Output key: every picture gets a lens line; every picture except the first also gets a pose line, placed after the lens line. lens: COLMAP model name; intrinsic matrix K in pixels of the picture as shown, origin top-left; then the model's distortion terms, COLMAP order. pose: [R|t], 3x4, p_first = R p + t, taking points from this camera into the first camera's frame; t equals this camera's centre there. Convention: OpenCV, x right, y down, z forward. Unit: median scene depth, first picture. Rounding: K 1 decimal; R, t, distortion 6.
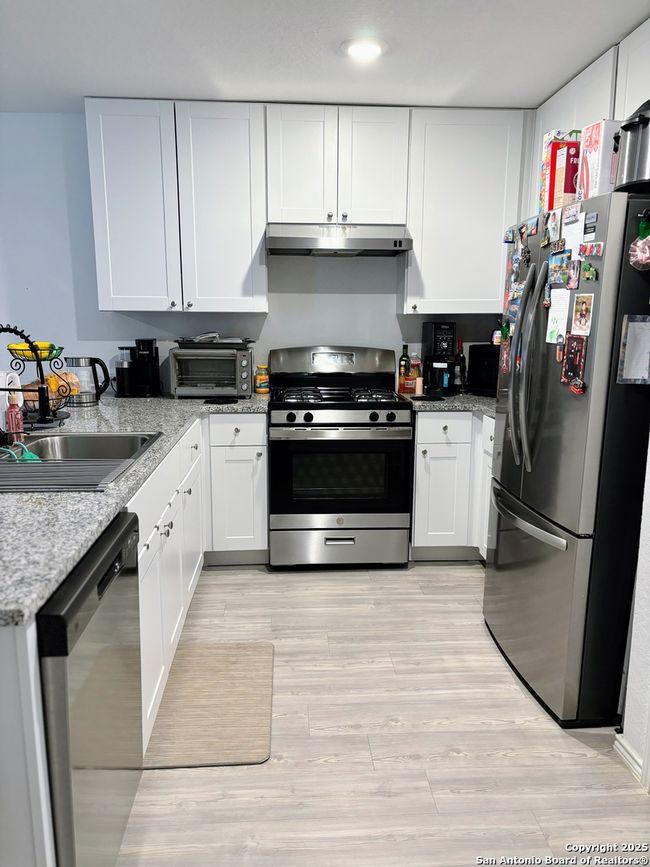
lens RADIAL K [[659.0, 0, 325.0], [0, 659.0, 433.5], [0, 0, 1]] dist [0.041178, -0.054559]
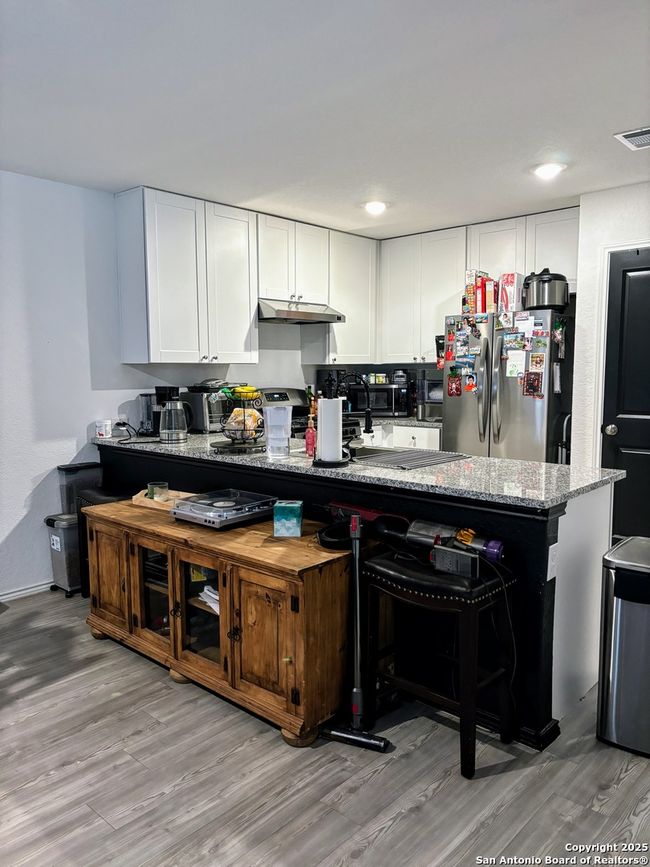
lens RADIAL K [[652.3, 0, 320.9], [0, 652.3, 438.9], [0, 0, 1]] dist [0.011032, -0.011946]
pose [[0.722189, -0.084625, 0.686500, -1.493755], [0.132335, 0.991058, -0.017047, 0.009779], [-0.678919, 0.103159, 0.726930, -0.041172]]
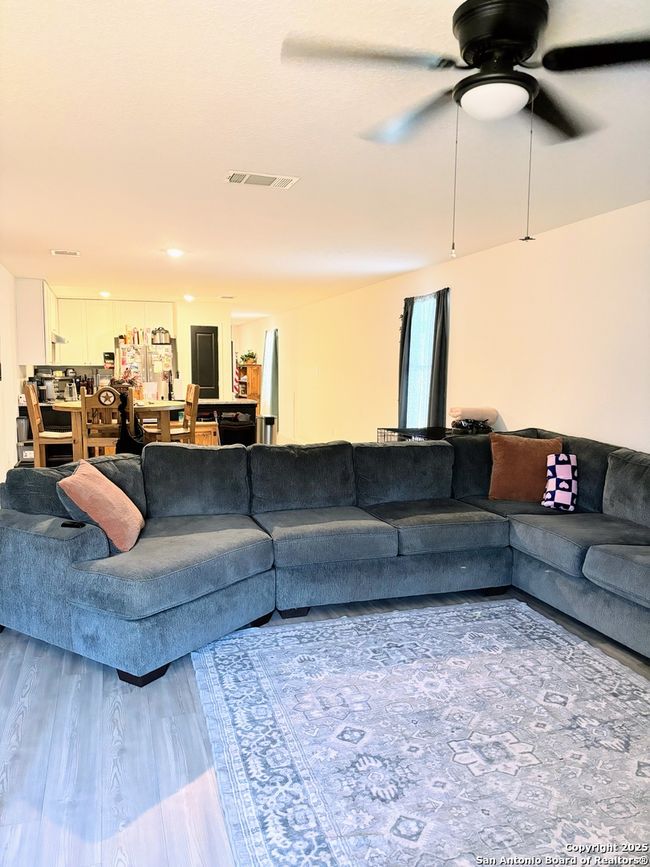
lens RADIAL K [[659.0, 0, 325.0], [0, 659.0, 433.5], [0, 0, 1]] dist [0.041178, -0.054559]
pose [[-0.249240, -0.099747, 0.963291, -4.648617], [0.159196, 0.976931, 0.142349, -0.193467], [-0.955267, 0.188832, -0.227611, 1.015429]]
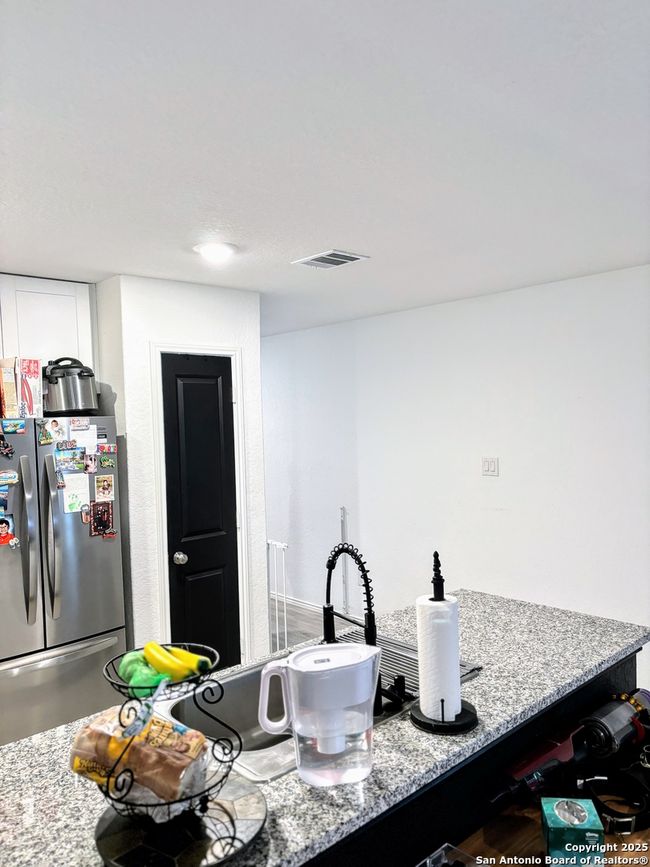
lens RADIAL K [[659.0, 0, 325.0], [0, 659.0, 433.5], [0, 0, 1]] dist [0.041178, -0.054559]
pose [[-0.622391, -0.002355, 0.782703, -1.075581], [0.169447, 0.975875, 0.137678, -0.402100], [-0.764145, 0.218316, -0.606977, 1.415666]]
